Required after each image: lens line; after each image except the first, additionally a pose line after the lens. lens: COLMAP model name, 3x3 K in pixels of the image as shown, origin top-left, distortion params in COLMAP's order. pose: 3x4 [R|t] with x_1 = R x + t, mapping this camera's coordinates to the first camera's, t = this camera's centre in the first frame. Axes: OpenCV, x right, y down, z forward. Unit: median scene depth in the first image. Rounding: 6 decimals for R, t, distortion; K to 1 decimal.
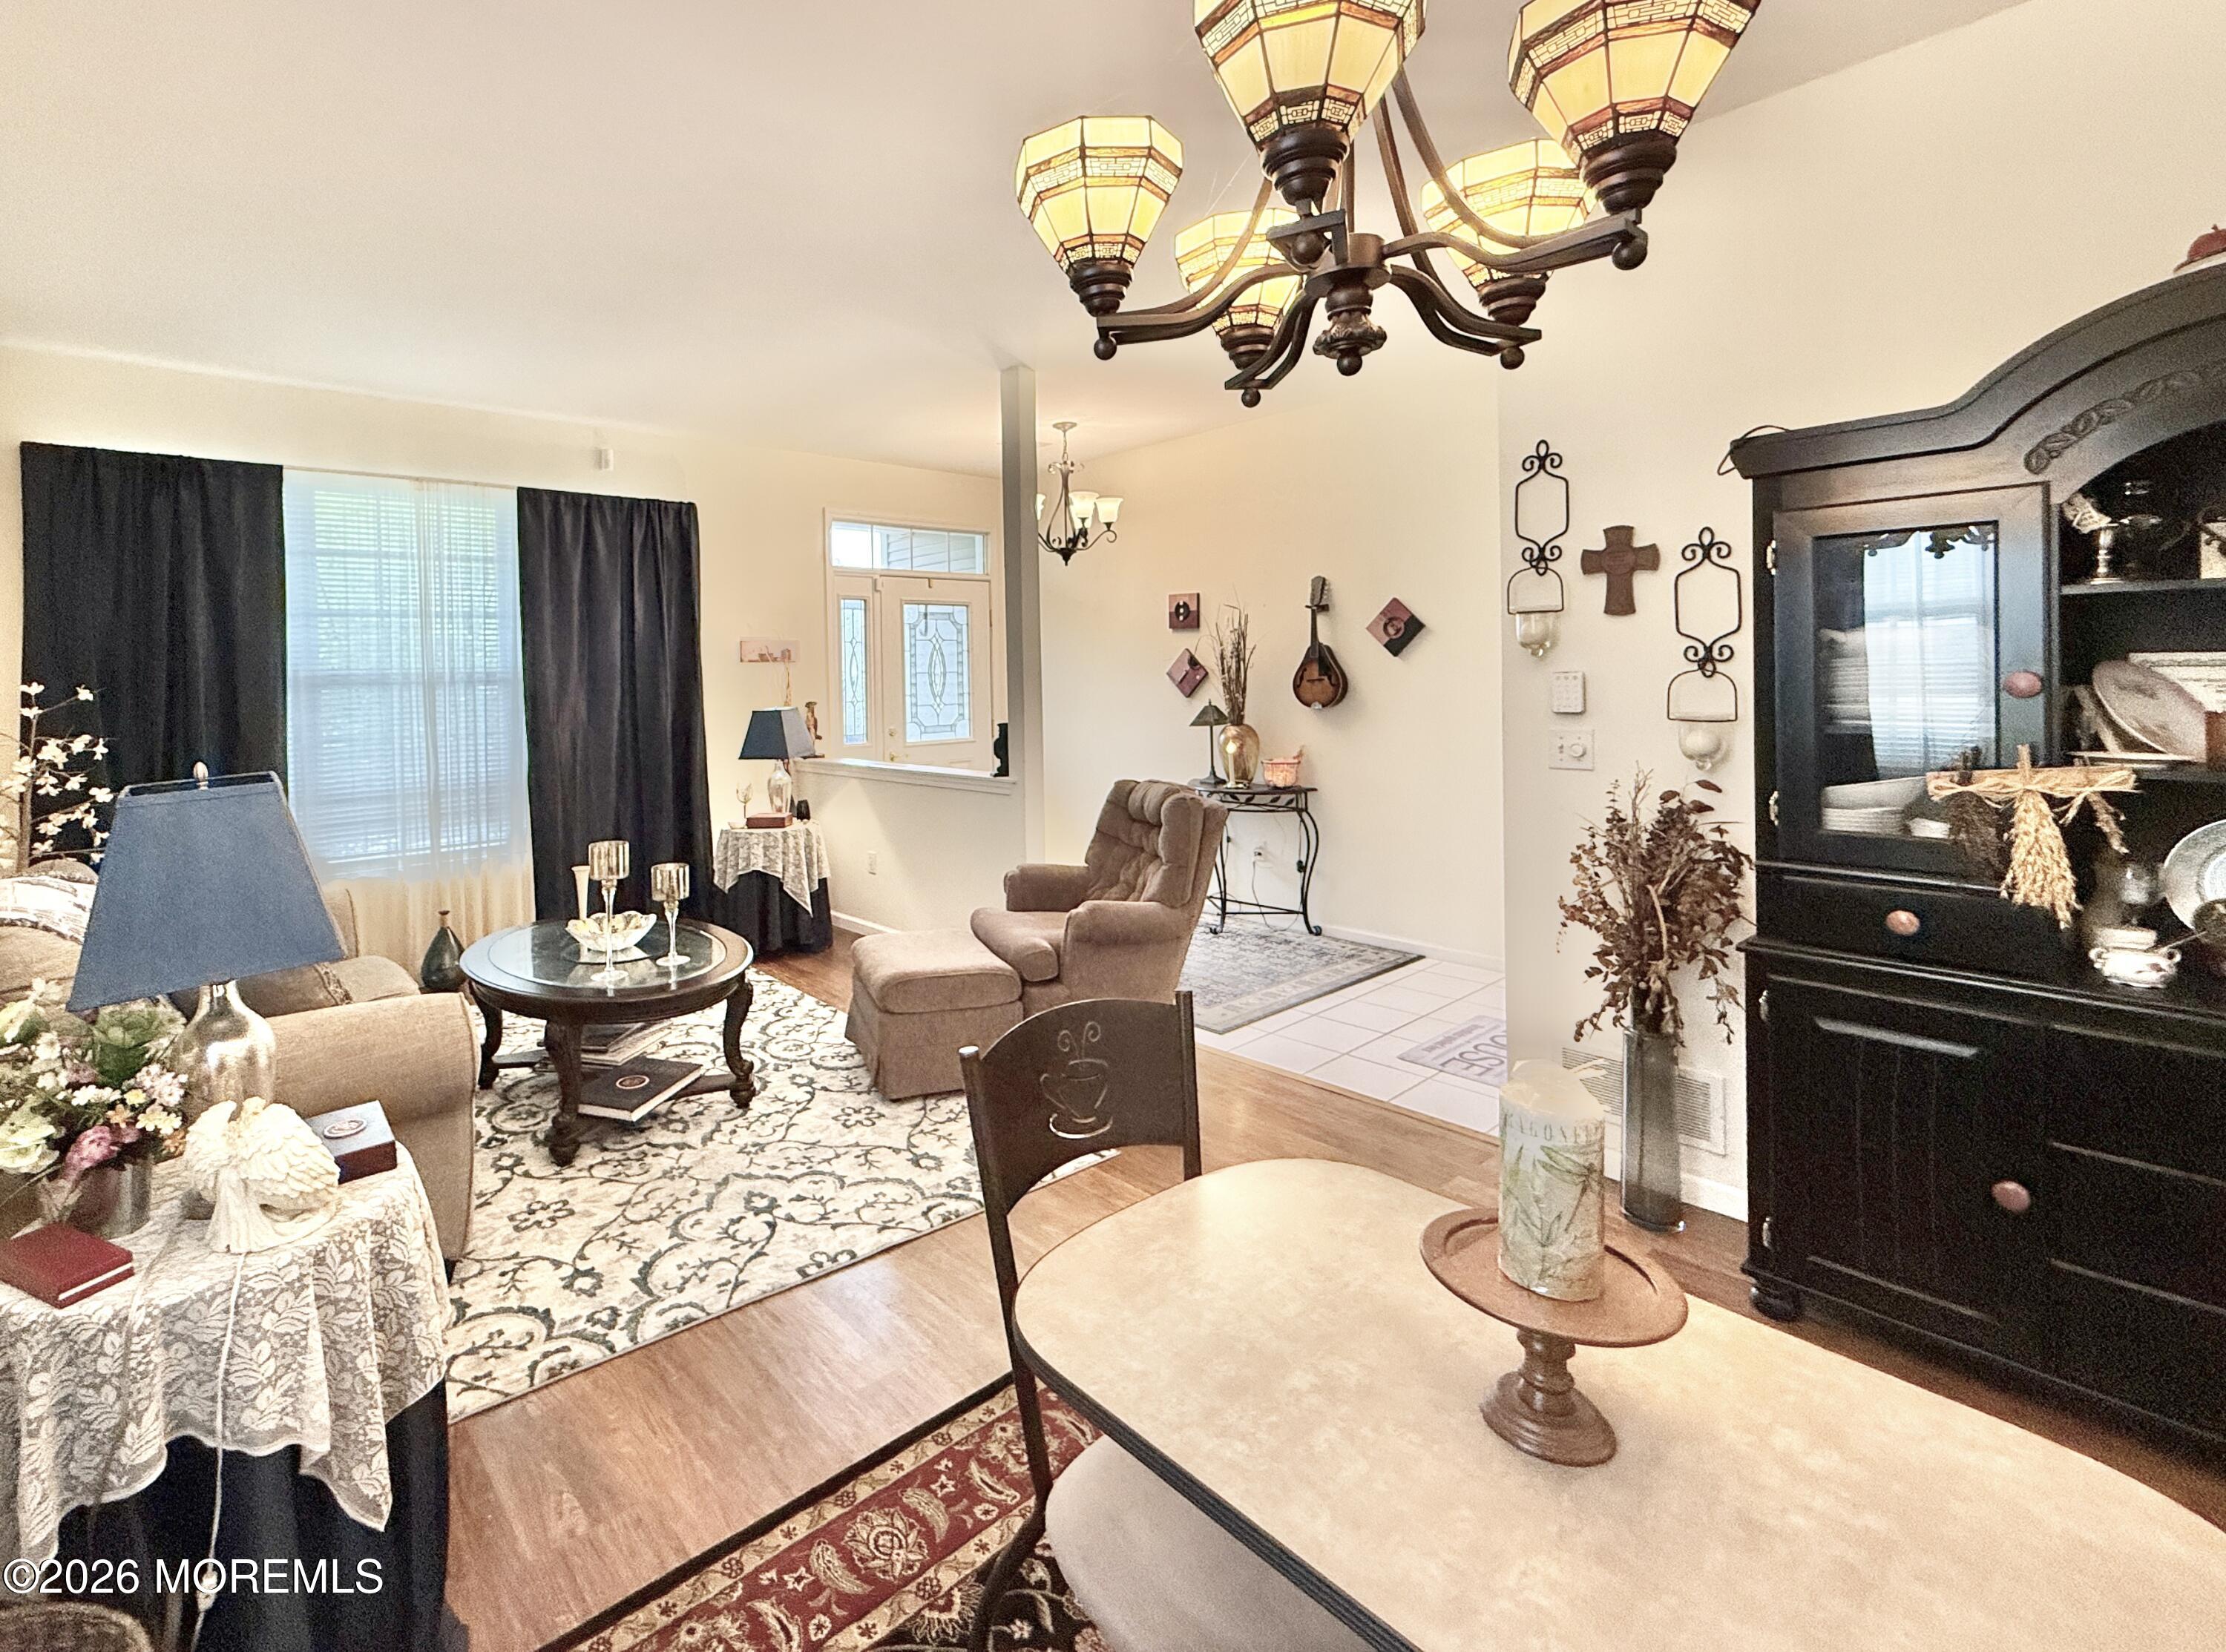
lens RADIAL K [[1022.0, 0, 937.4], [0, 1022.0, 688.6], [0, 0, 1]] dist [0.000103, -0.000032]
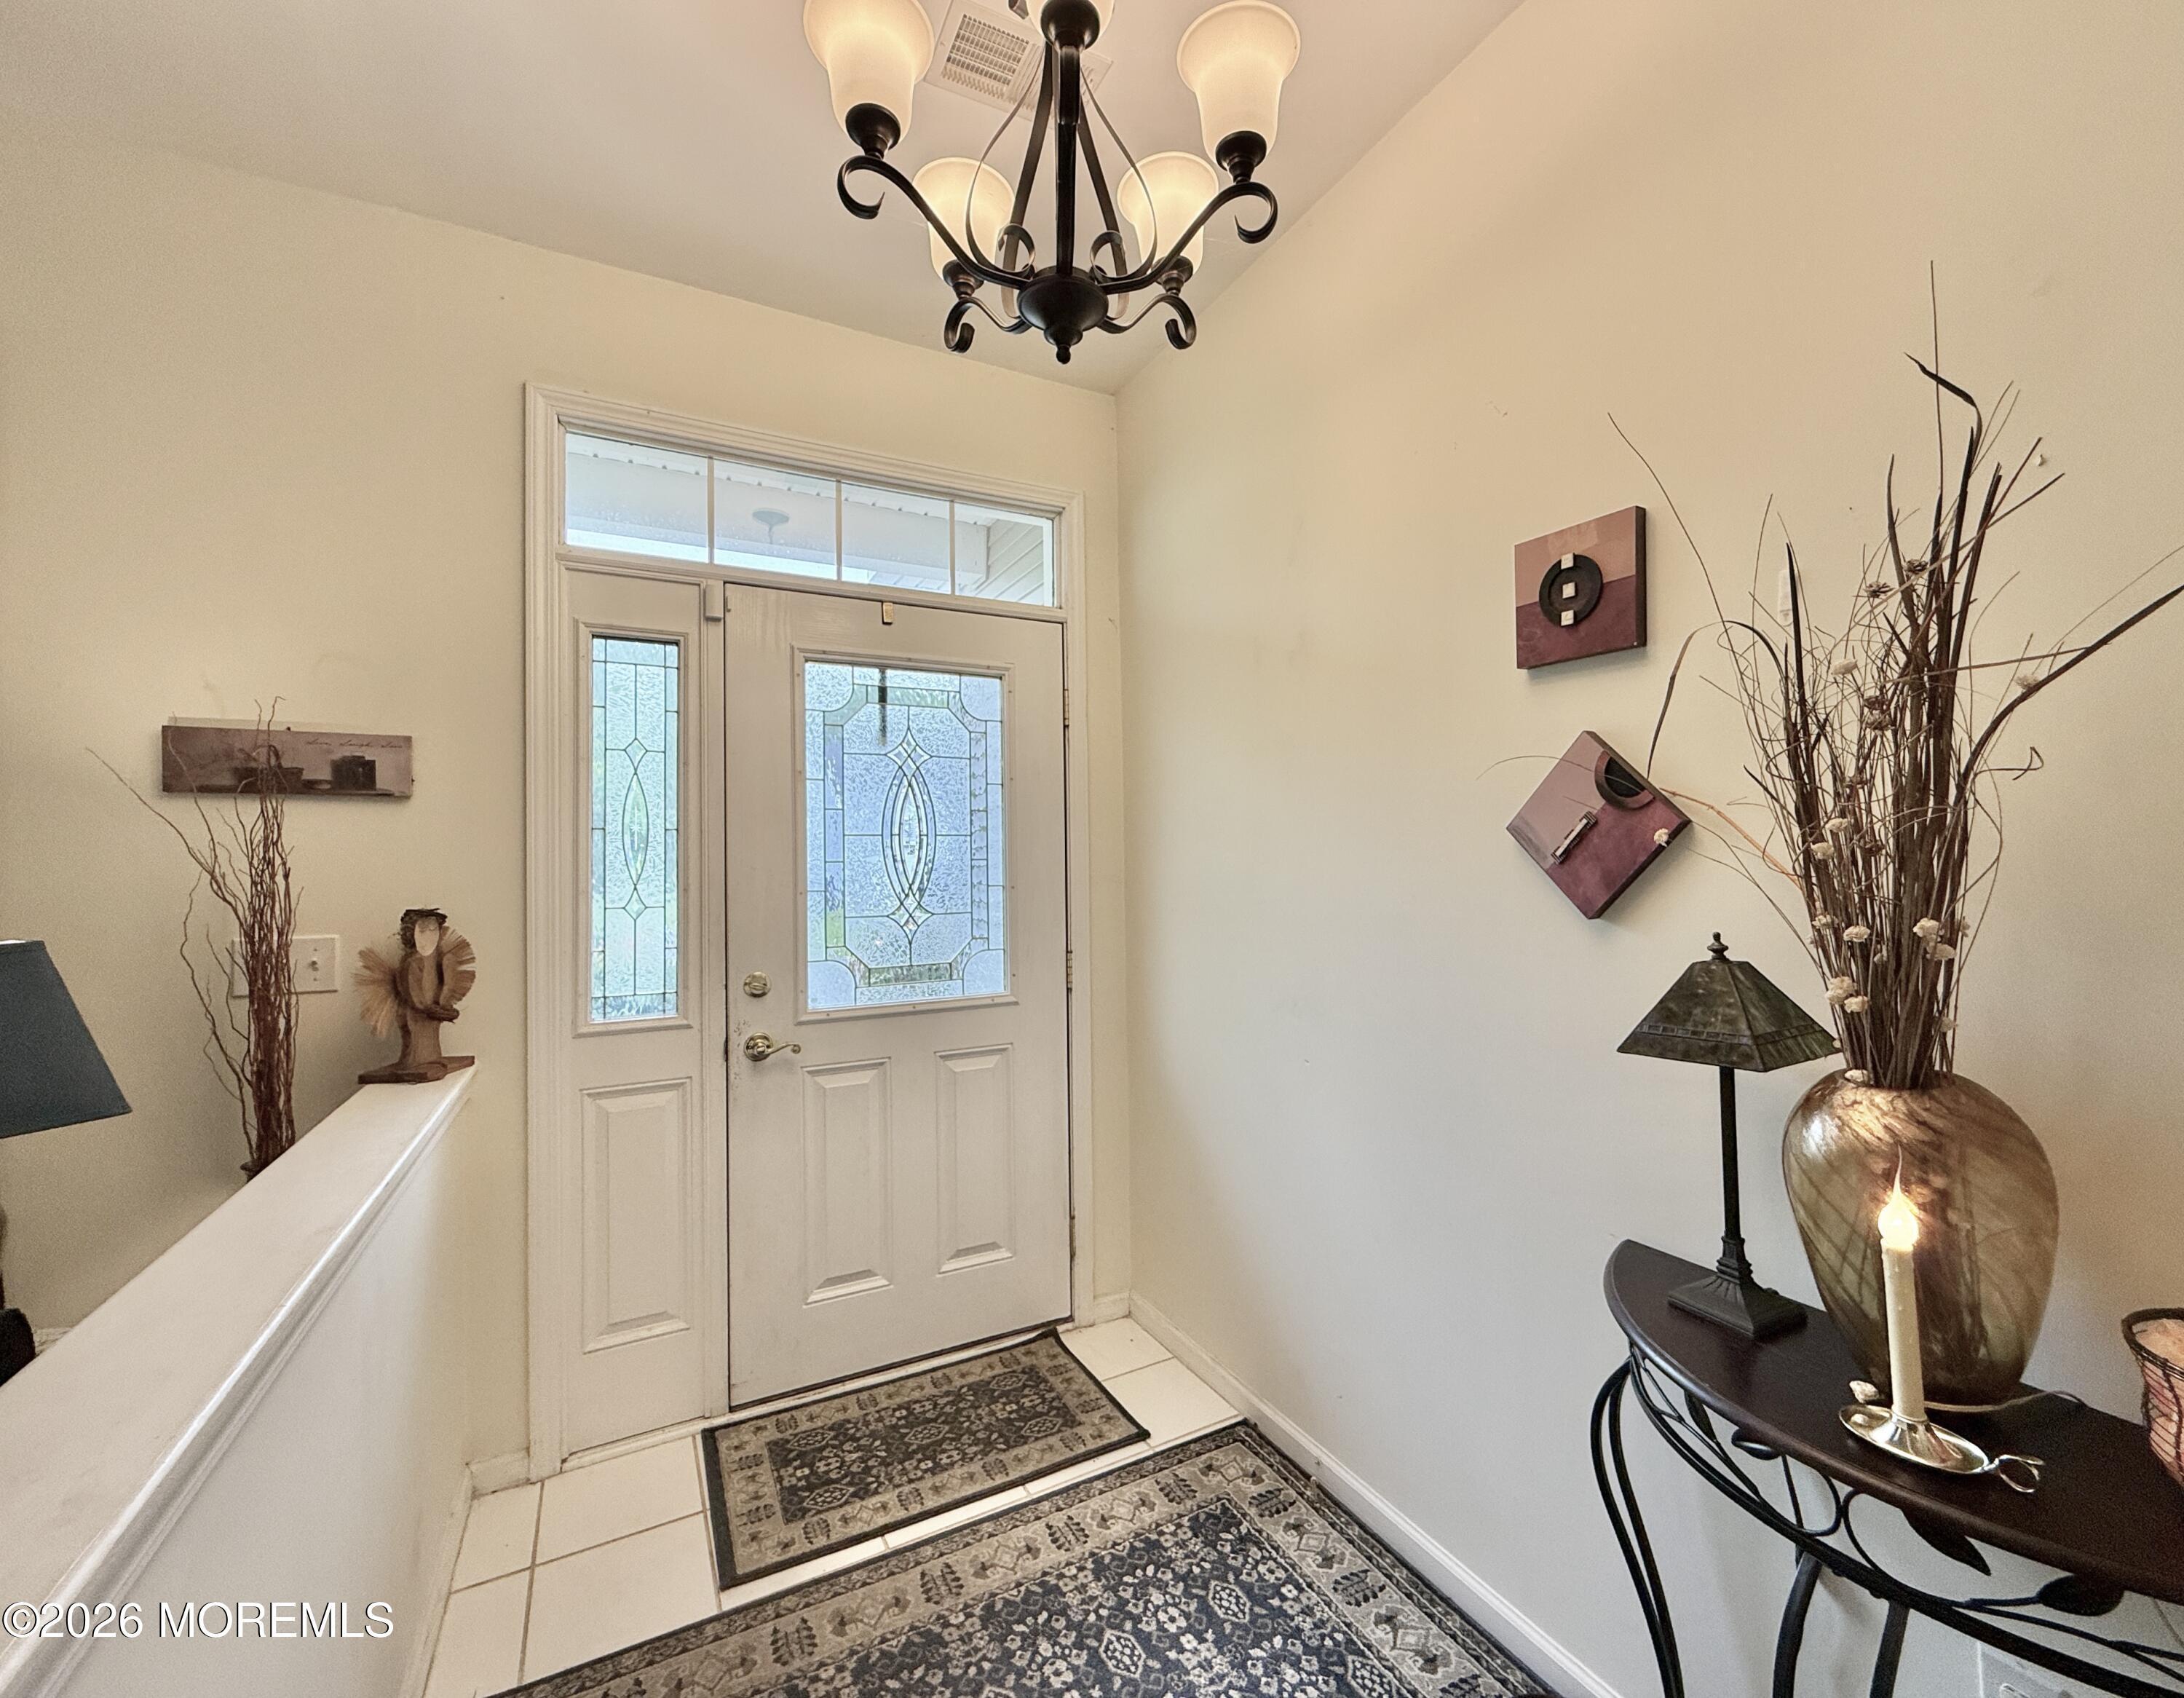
lens RADIAL K [[914.1, 0, 1121.7], [0, 914.1, 843.8], [0, 0, 1]] dist [-0.000348, -0.000291]
pose [[0.985473, 0.002868, -0.169808, 0.256566], [-0.007768, 0.999572, -0.028199, -0.004292], [0.169654, 0.029109, 0.985074, 1.162141]]
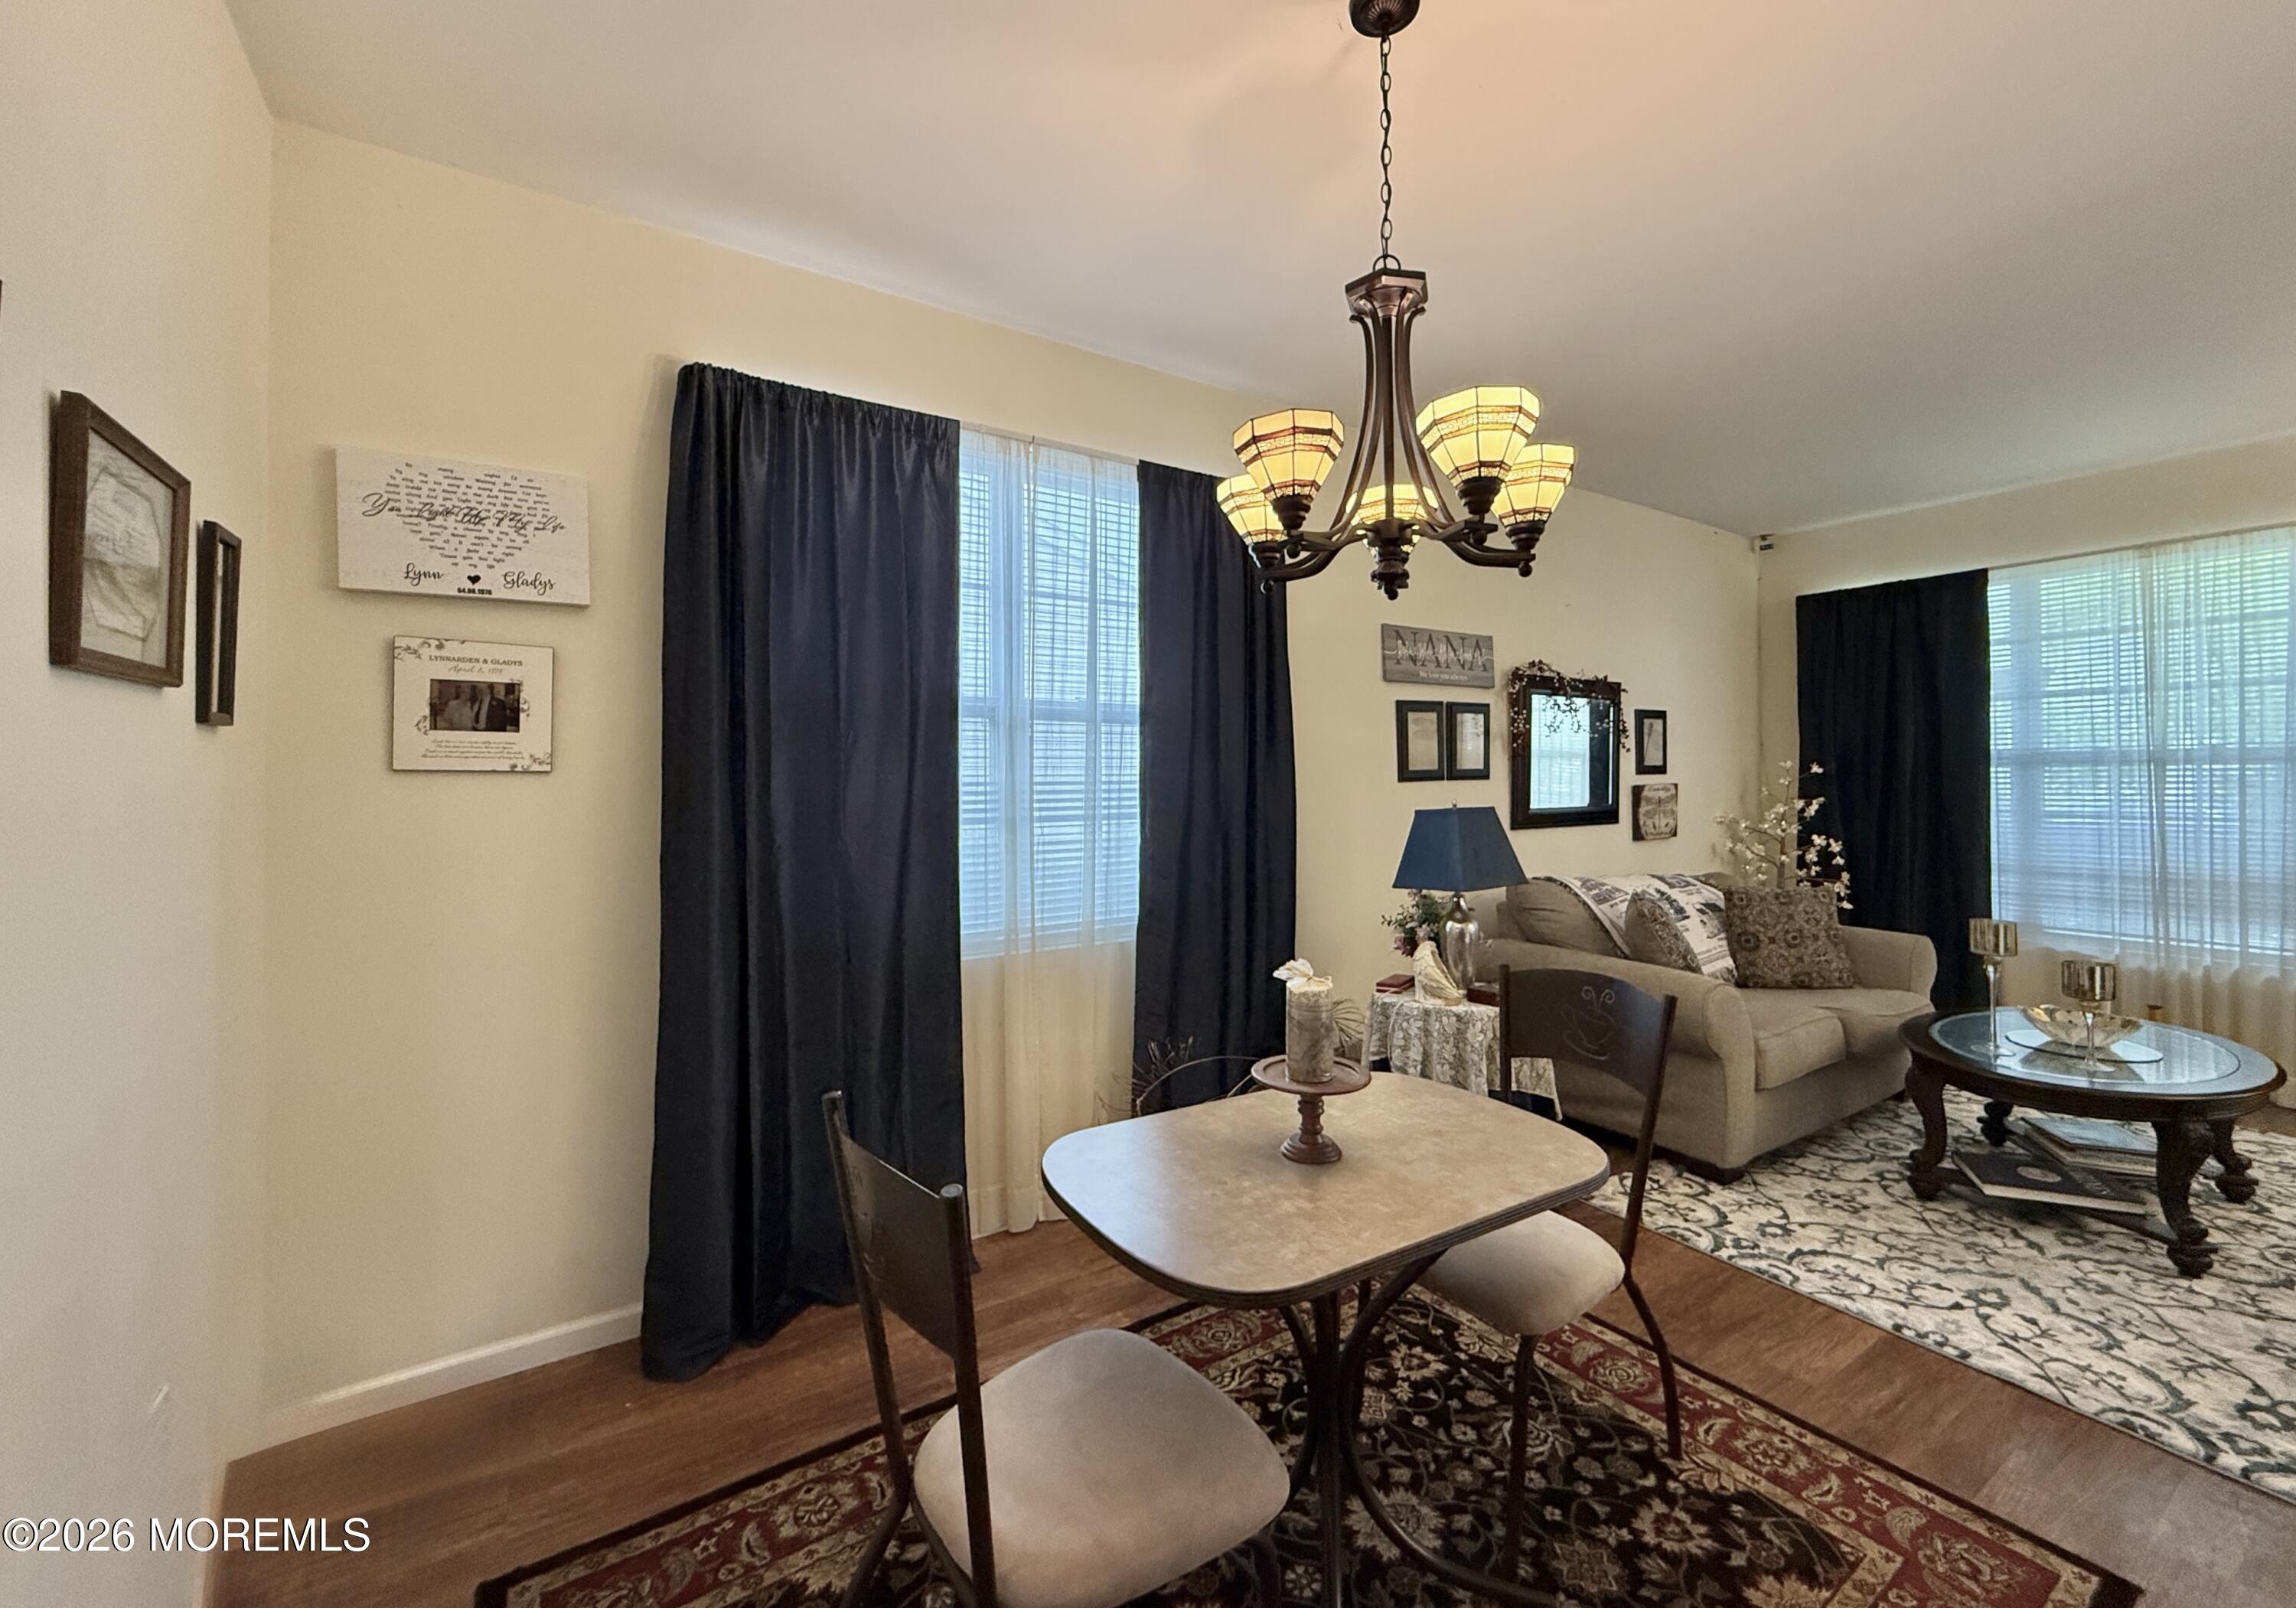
lens RADIAL K [[954.2, 0, 1164.7], [0, 954.2, 769.0], [0, 0, 1]] dist [0.001214, 0.000867]
pose [[-0.071250, 0.011466, -0.997393, 0.555619], [-0.003340, 0.999926, 0.011734, -0.006742], [0.997453, 0.004167, -0.071207, 0.196051]]
